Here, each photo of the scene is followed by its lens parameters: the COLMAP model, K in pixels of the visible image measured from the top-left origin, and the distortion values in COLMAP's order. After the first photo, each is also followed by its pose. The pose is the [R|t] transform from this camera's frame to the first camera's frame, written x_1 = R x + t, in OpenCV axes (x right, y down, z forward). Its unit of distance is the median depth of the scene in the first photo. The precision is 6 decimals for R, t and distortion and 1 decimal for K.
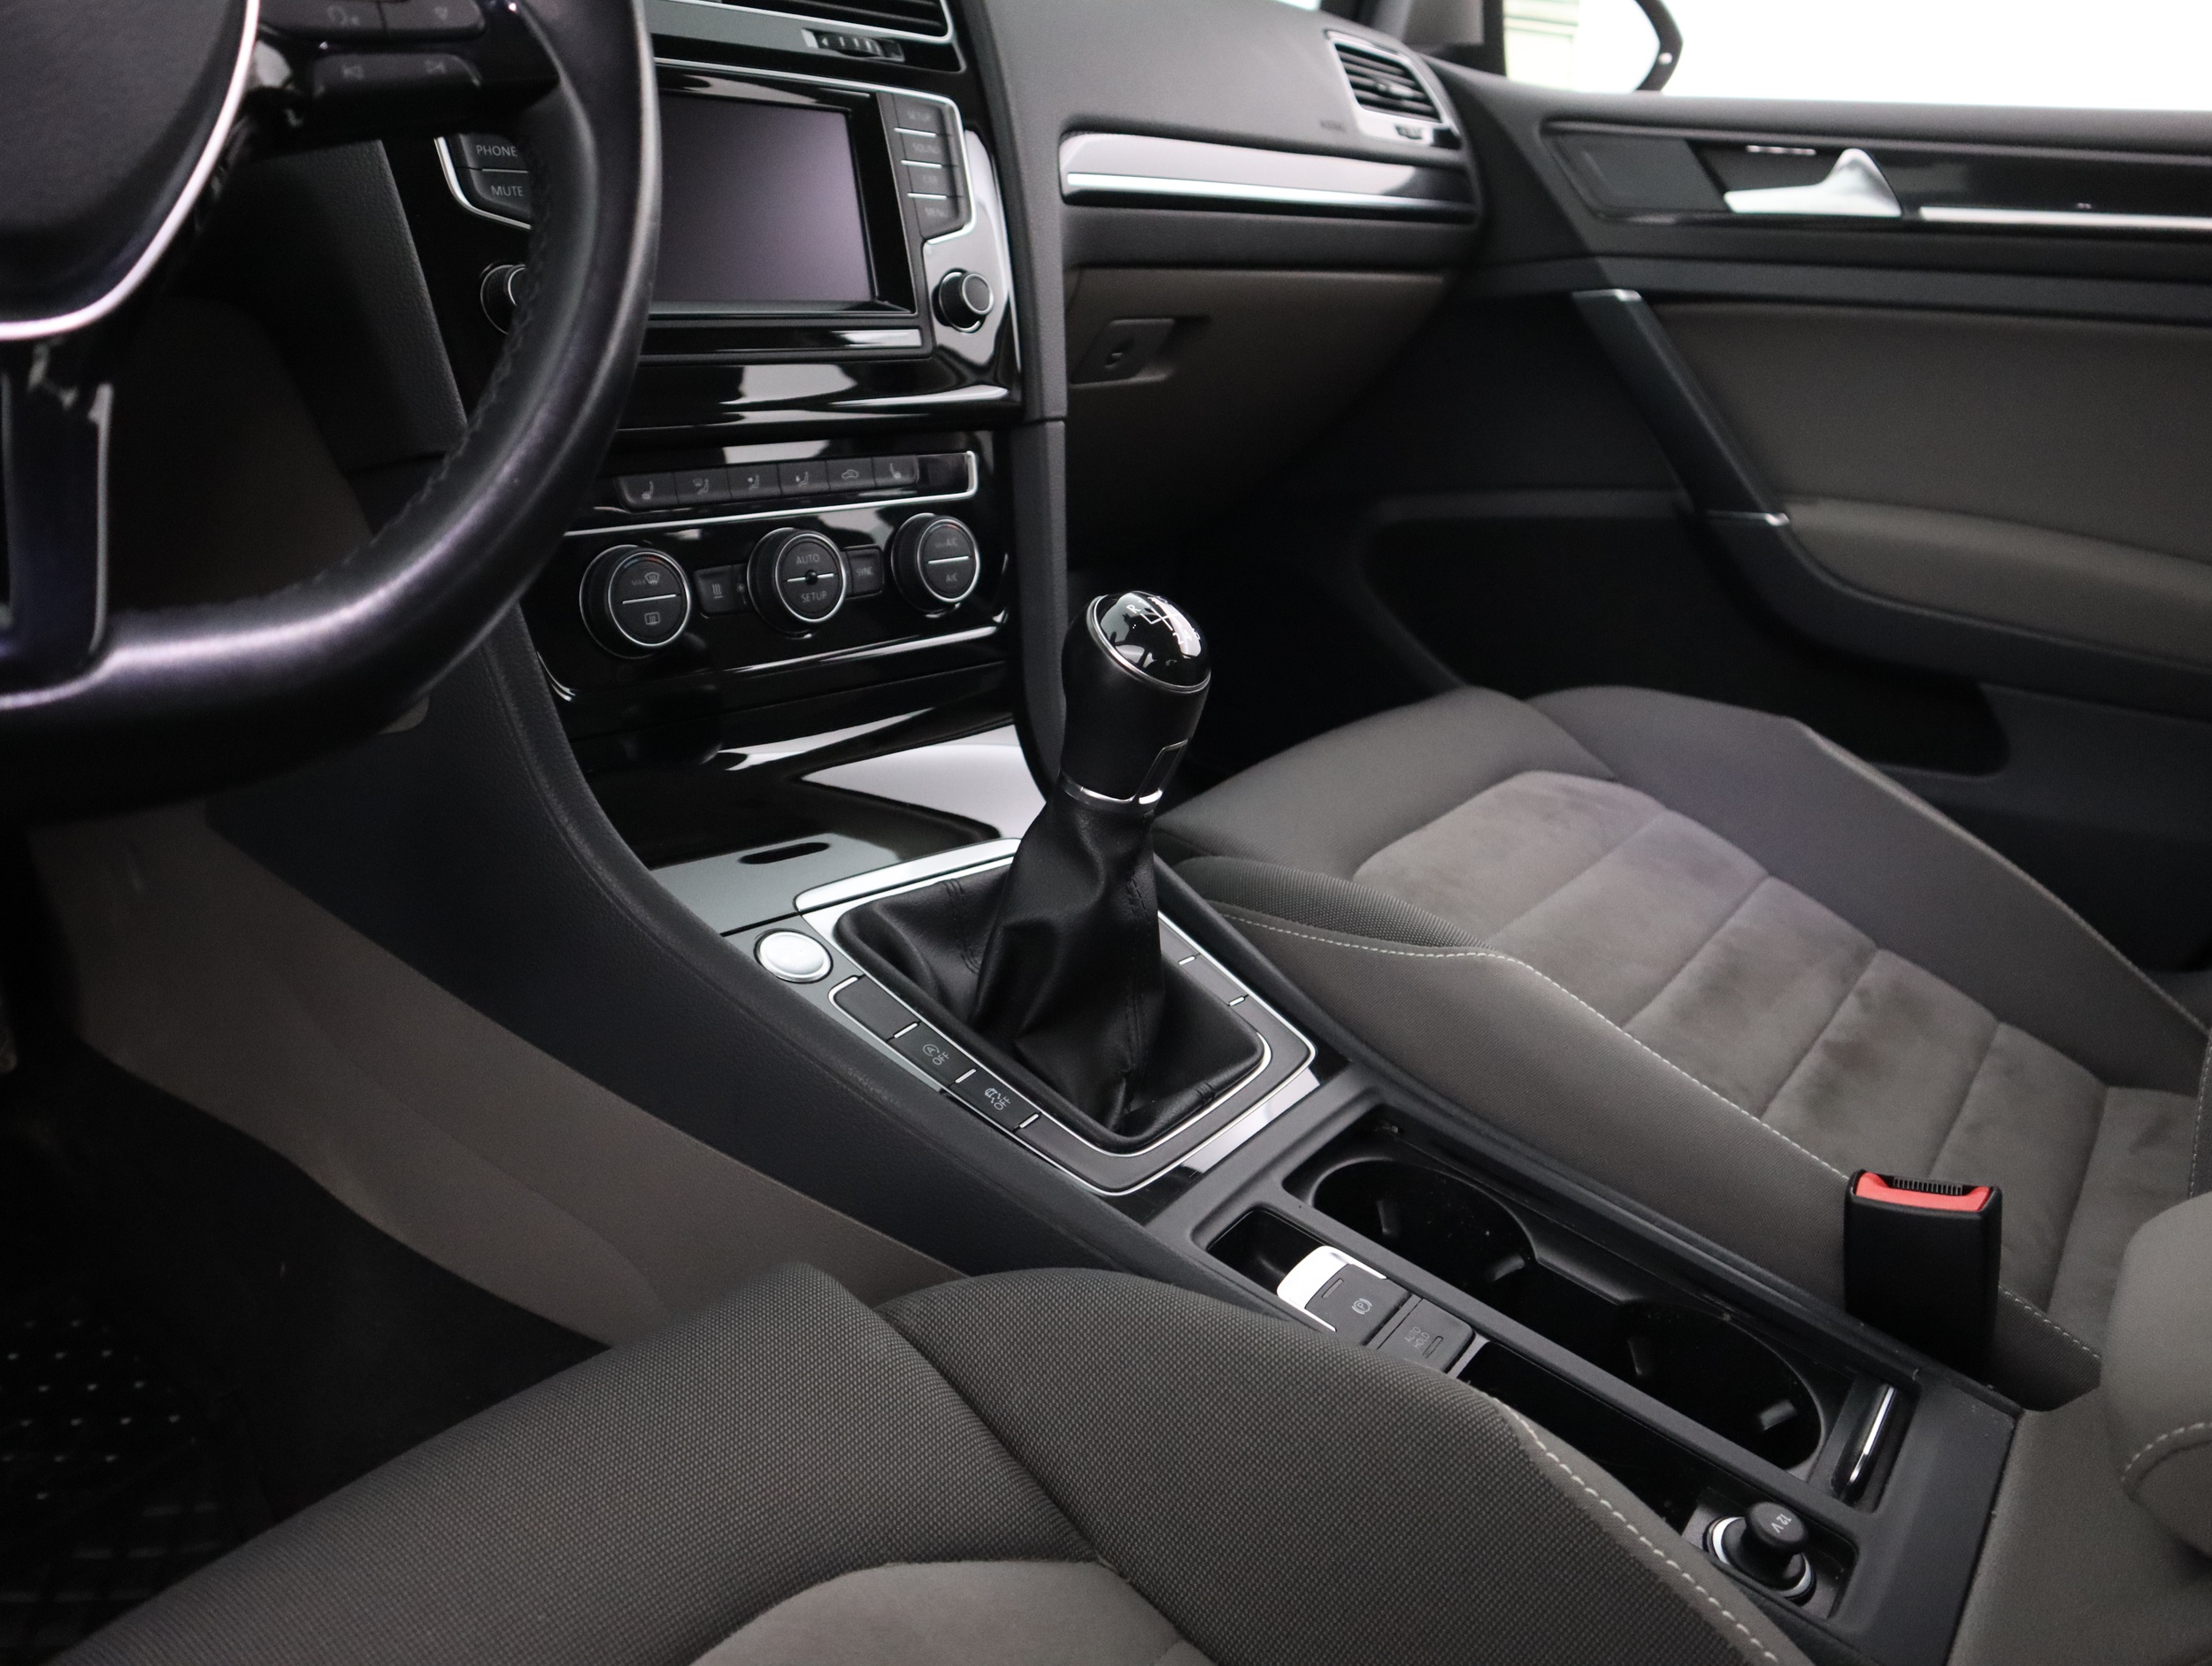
lens RADIAL K [[1749.3, 0, 1106.0], [0, 1749.3, 833.0], [0, 0, 1]] dist [-0.091590, 0.003820]
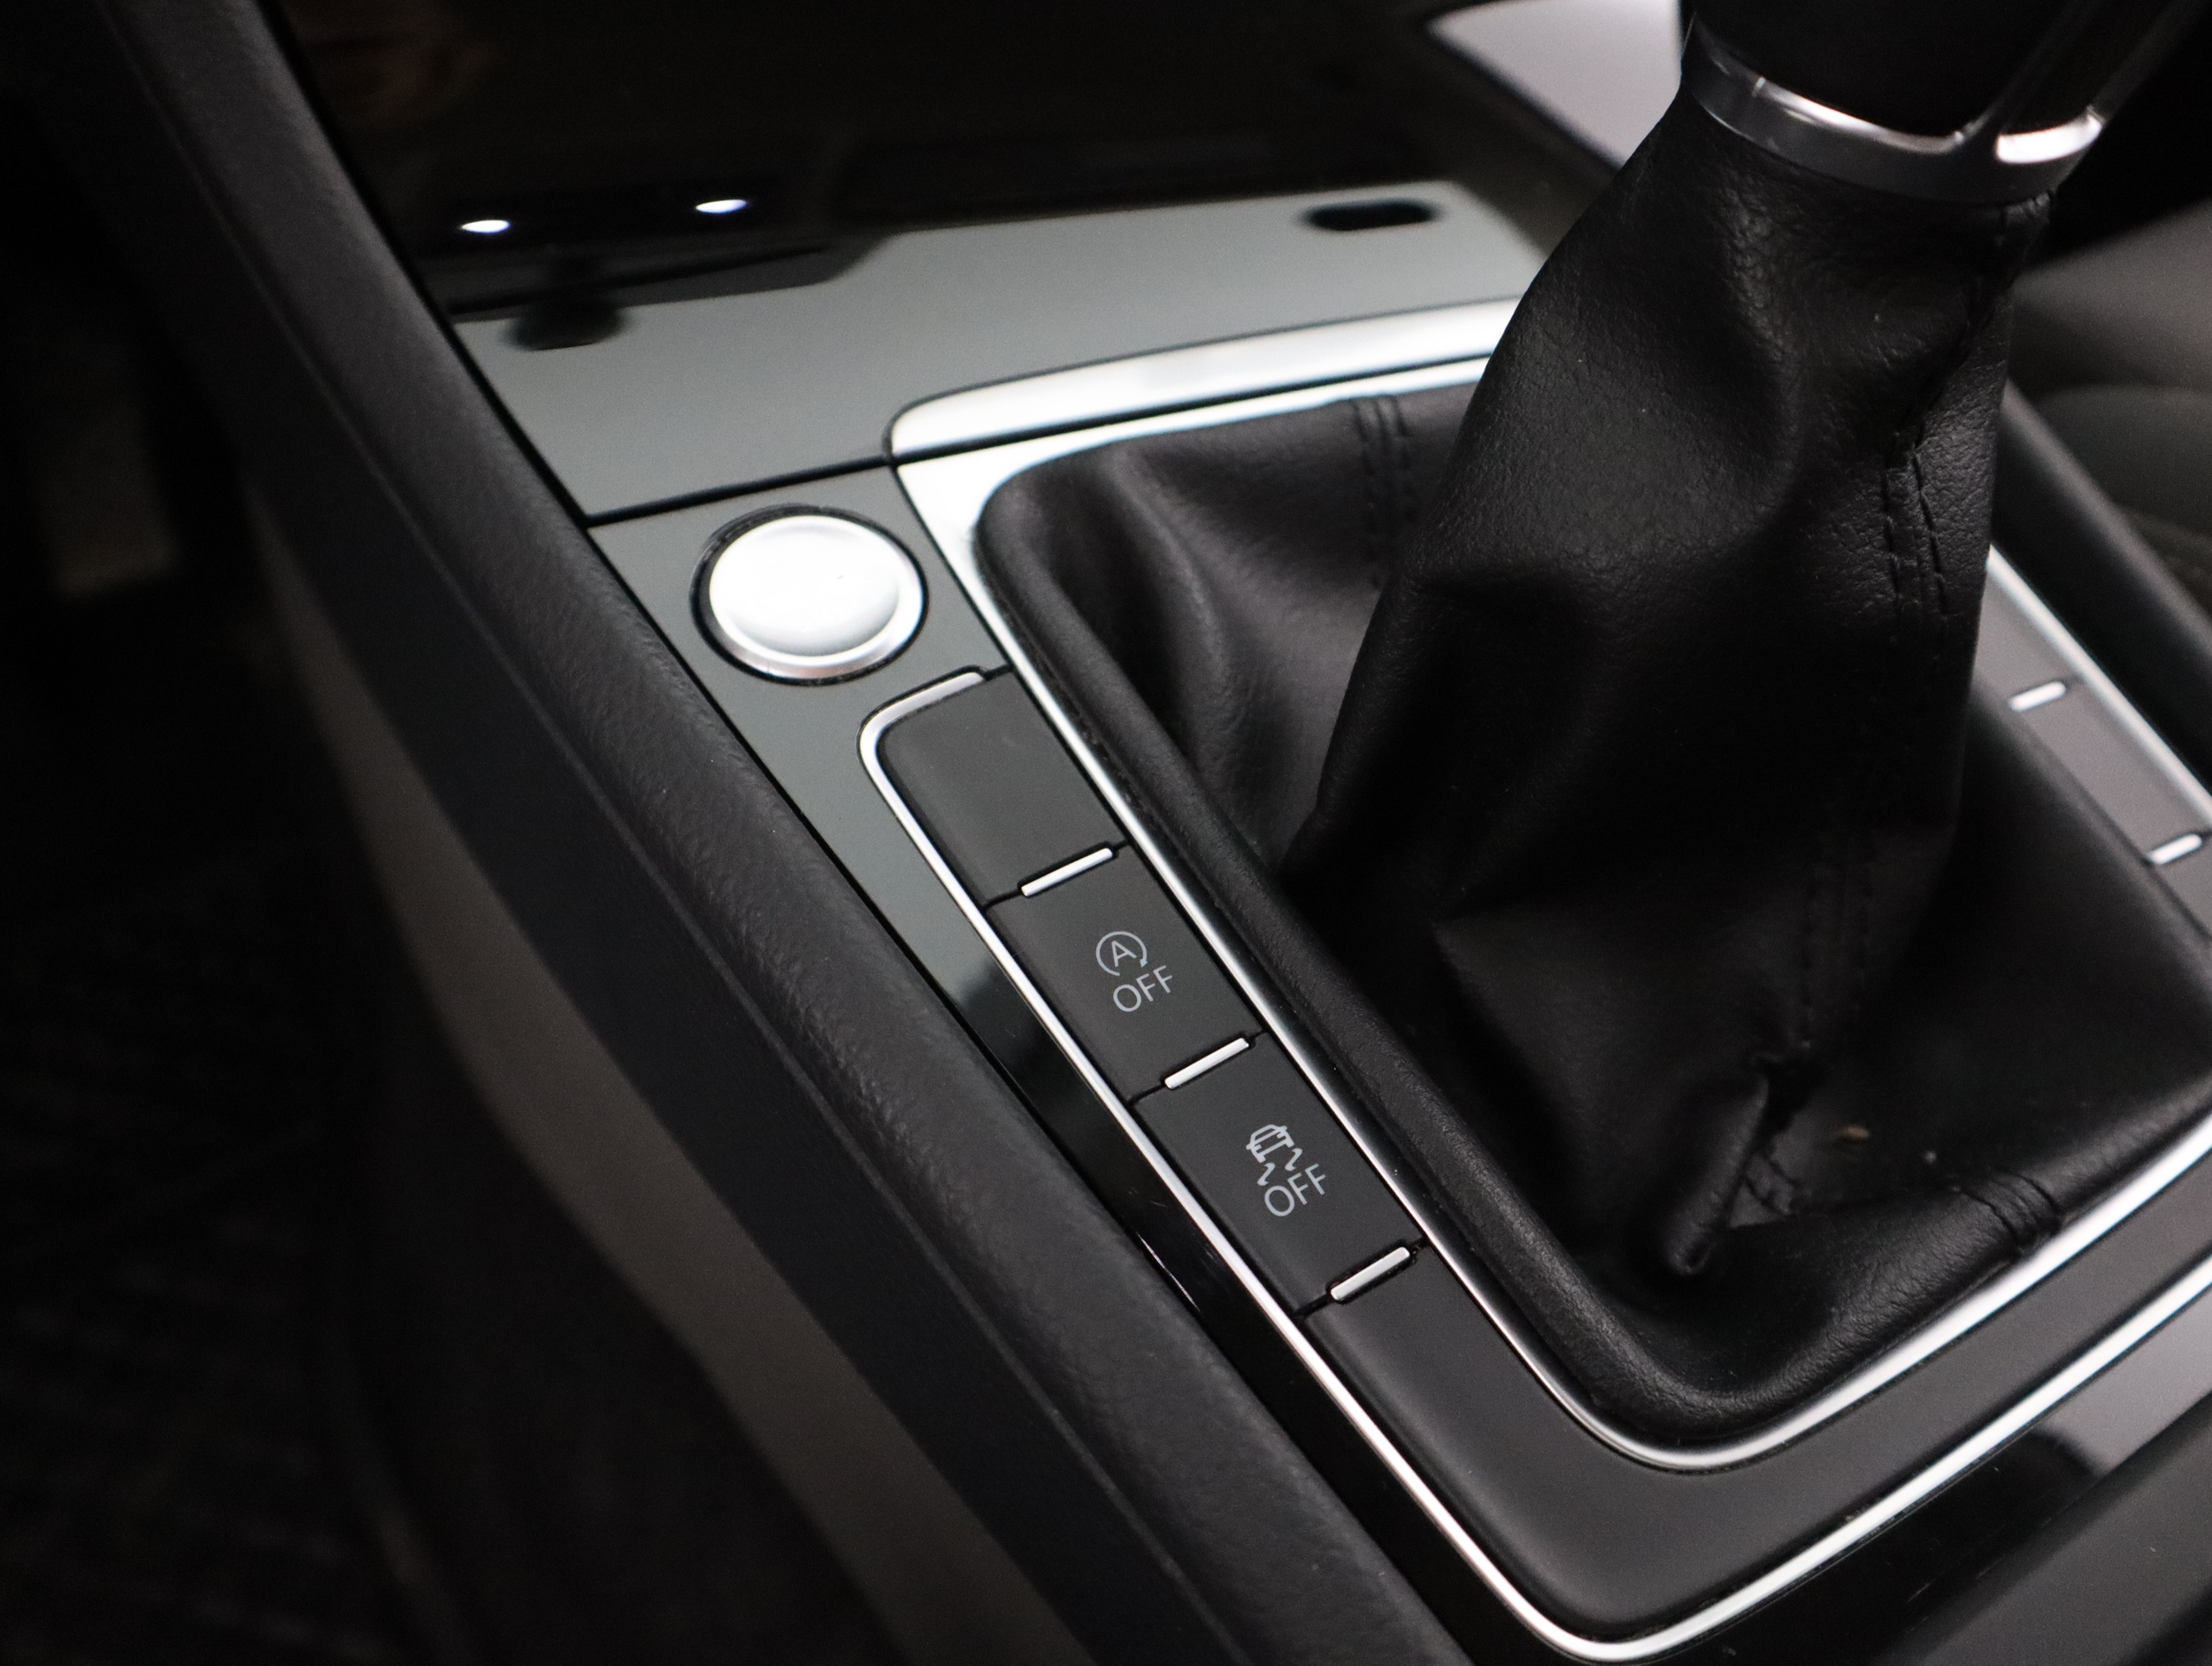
lens RADIAL K [[1753.7, 0, 1106.0], [0, 1753.7, 833.0], [0, 0, 1]] dist [-0.057095, 0.000229]
pose [[0.910776, 0.176311, -0.373365, 0.011262], [-0.058582, 0.950279, 0.305839, 0.006027], [0.408724, -0.256678, 0.875820, 0.676027]]
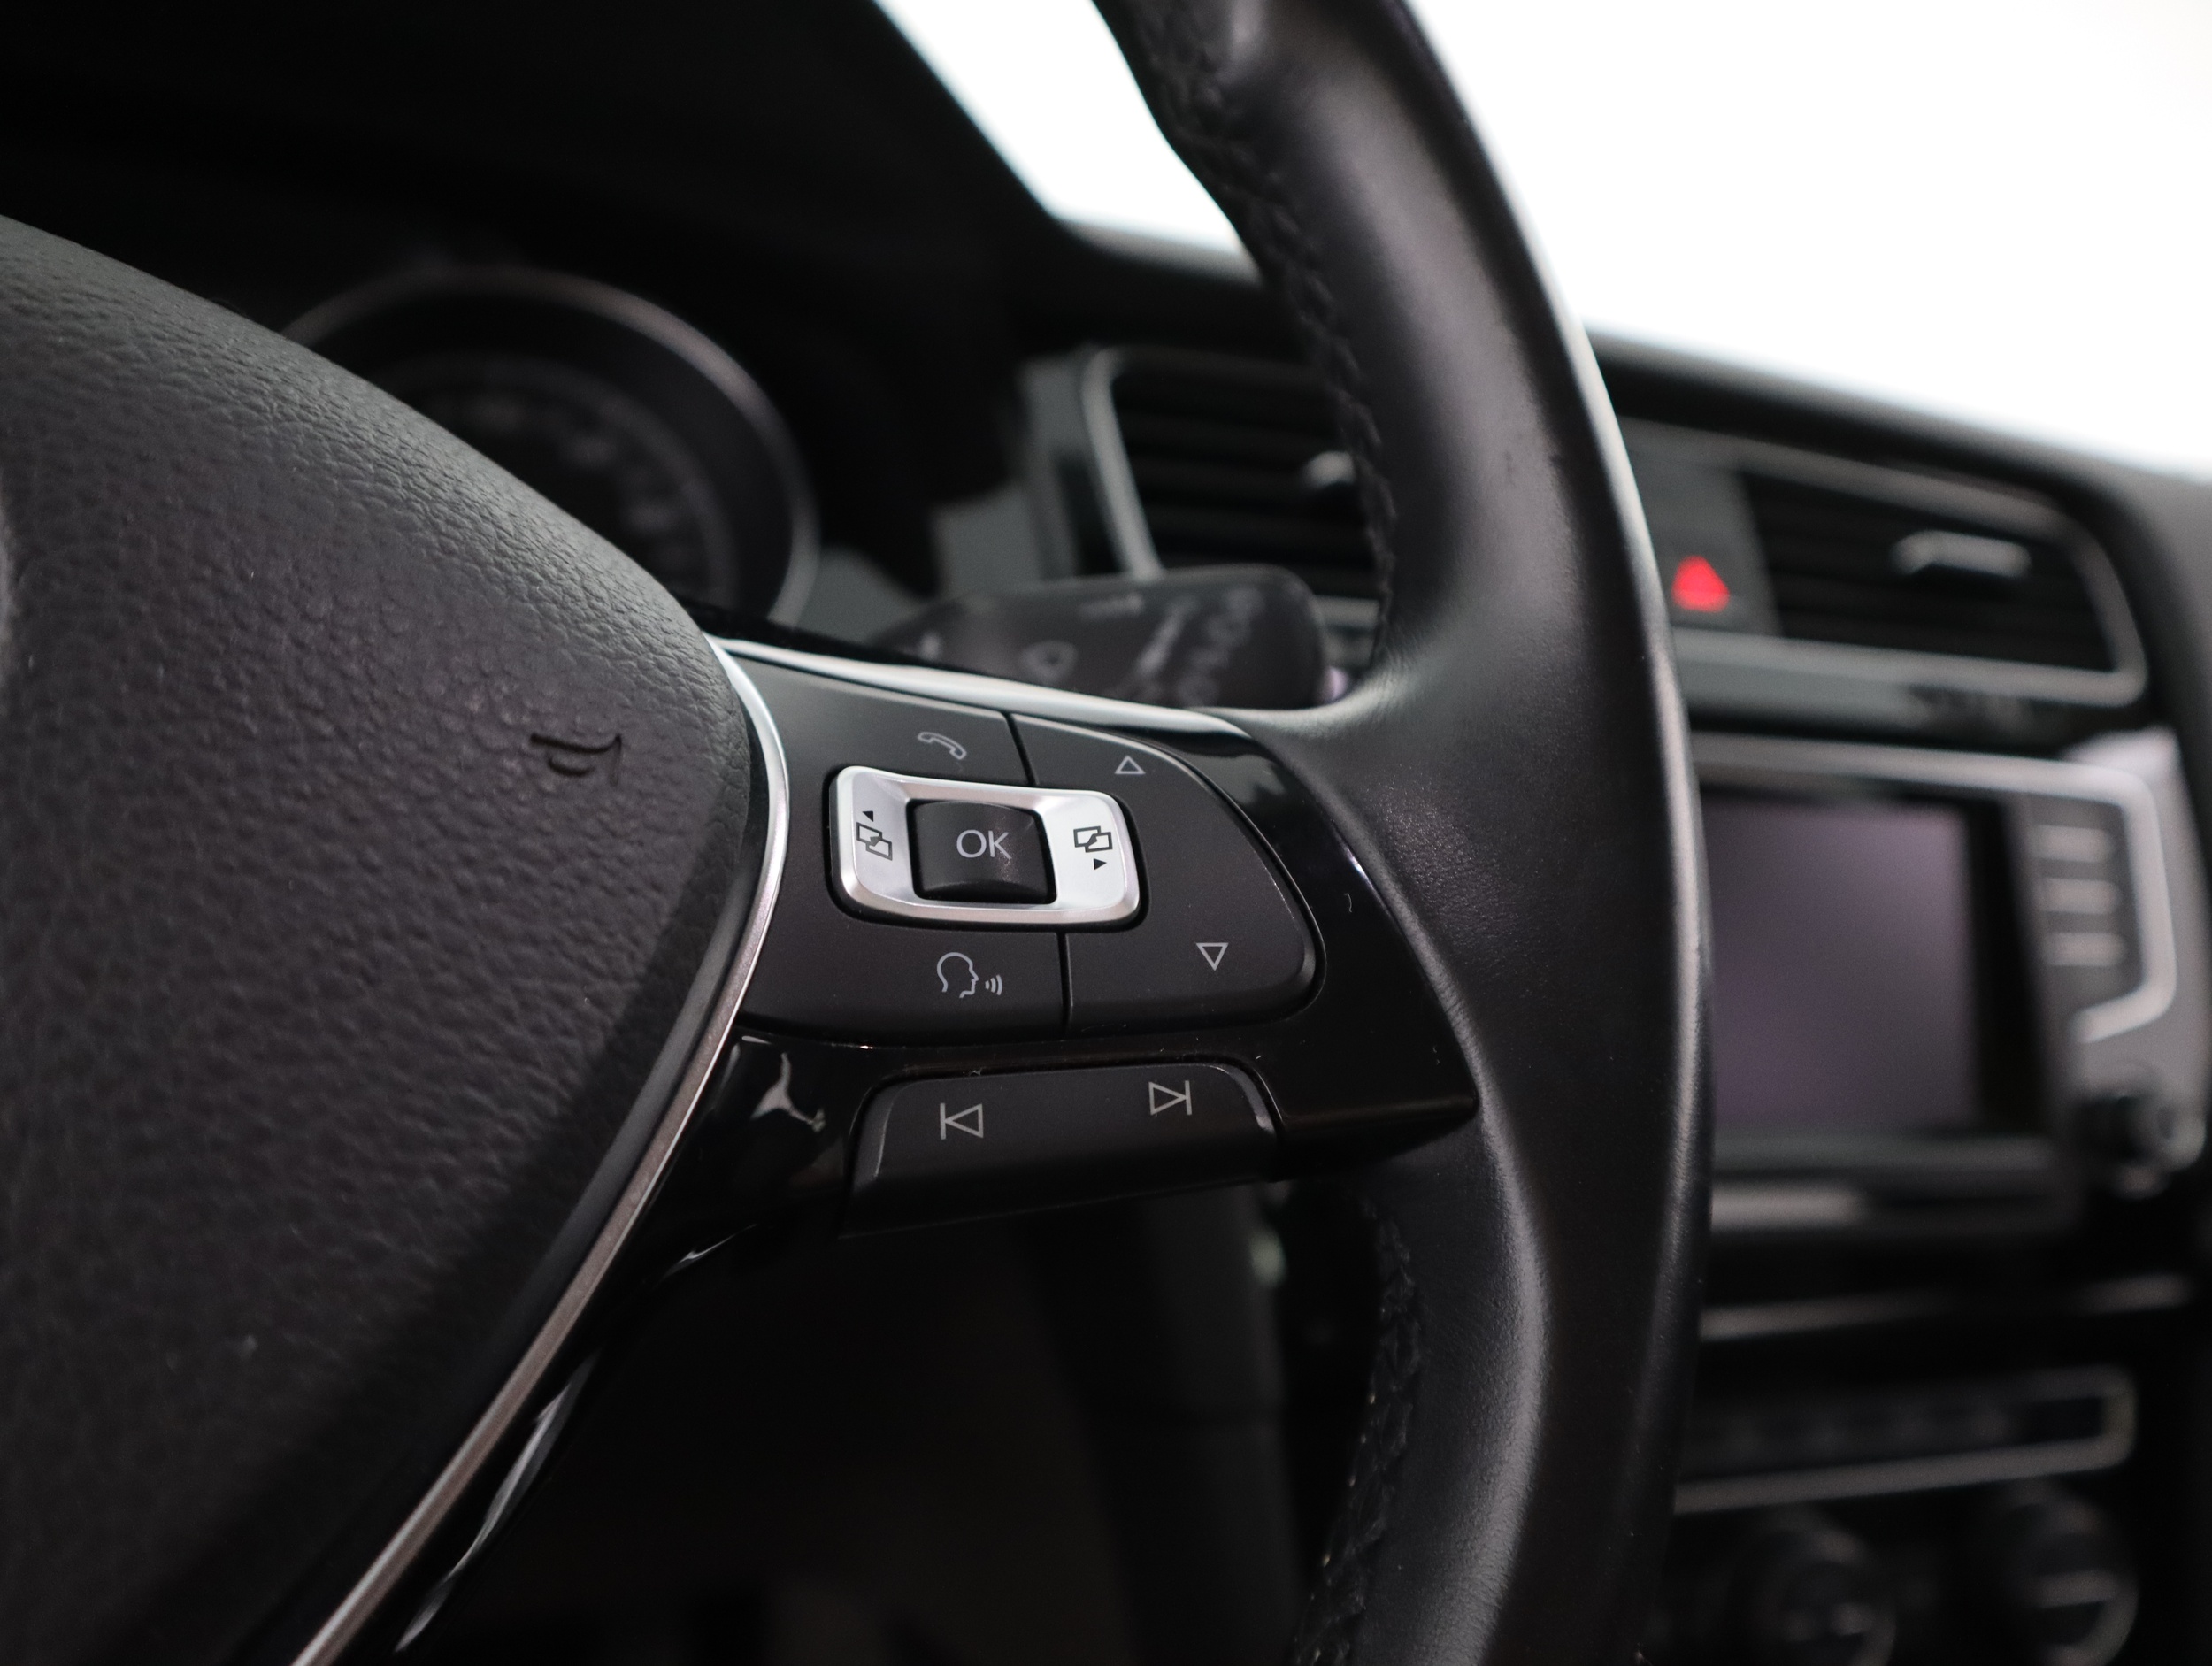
lens RADIAL K [[1753.7, 0, 1106.0], [0, 1753.7, 833.0], [0, 0, 1]] dist [-0.057095, 0.000229]
pose [[0.866085, 0.076546, -0.494001, -0.120547], [-0.200107, 0.958665, -0.202282, -0.247128], [0.458098, 0.274047, 0.845603, 0.360358]]
